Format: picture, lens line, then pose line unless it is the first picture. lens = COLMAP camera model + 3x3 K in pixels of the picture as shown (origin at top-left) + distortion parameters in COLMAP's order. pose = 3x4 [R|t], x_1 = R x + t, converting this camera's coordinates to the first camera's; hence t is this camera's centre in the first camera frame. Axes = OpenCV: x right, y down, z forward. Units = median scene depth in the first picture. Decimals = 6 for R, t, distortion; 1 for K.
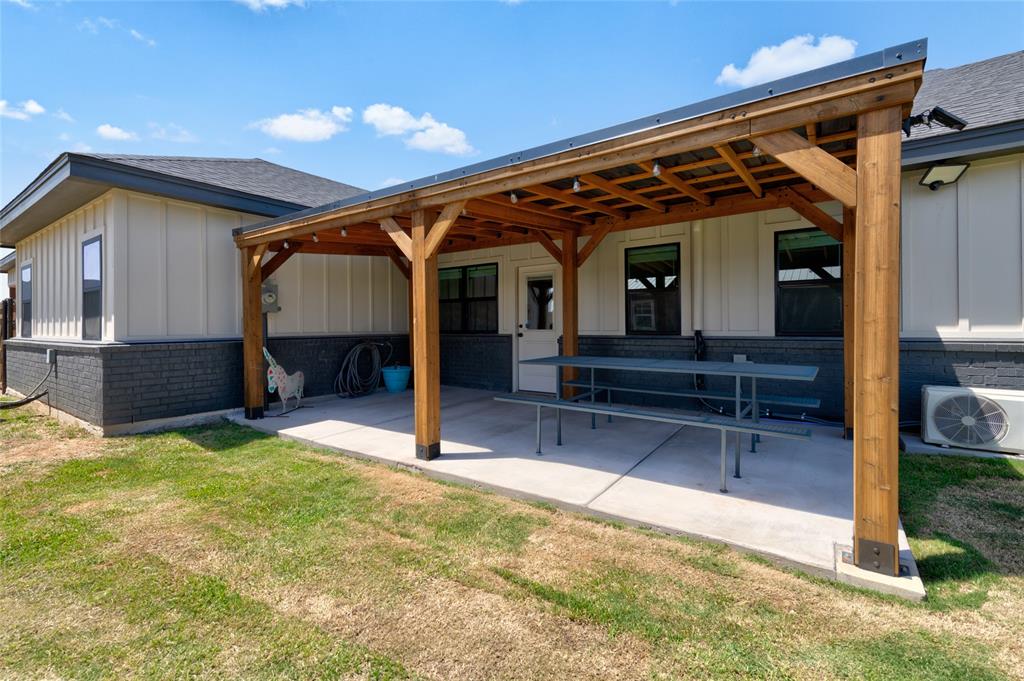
lens RADIAL K [[458.4, 0, 515.1], [0, 458.4, 322.3], [0, 0, 1]] dist [0.019690, -0.006112]
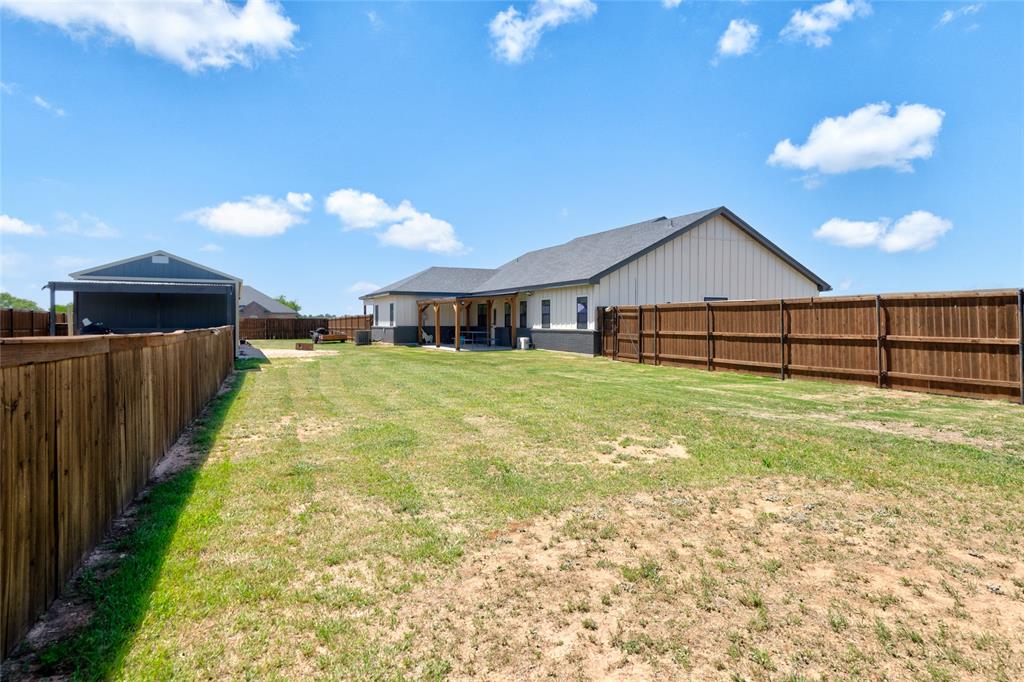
lens RADIAL K [[618.1, 0, 512.0], [0, 618.1, 341.0], [0, 0, 1]] dist [0.000171, -0.000005]
pose [[0.869468, 0.030509, -0.493047, 2.860612], [-0.014012, 0.999213, 0.037119, -0.049913], [0.493791, -0.025365, 0.869211, -3.398029]]
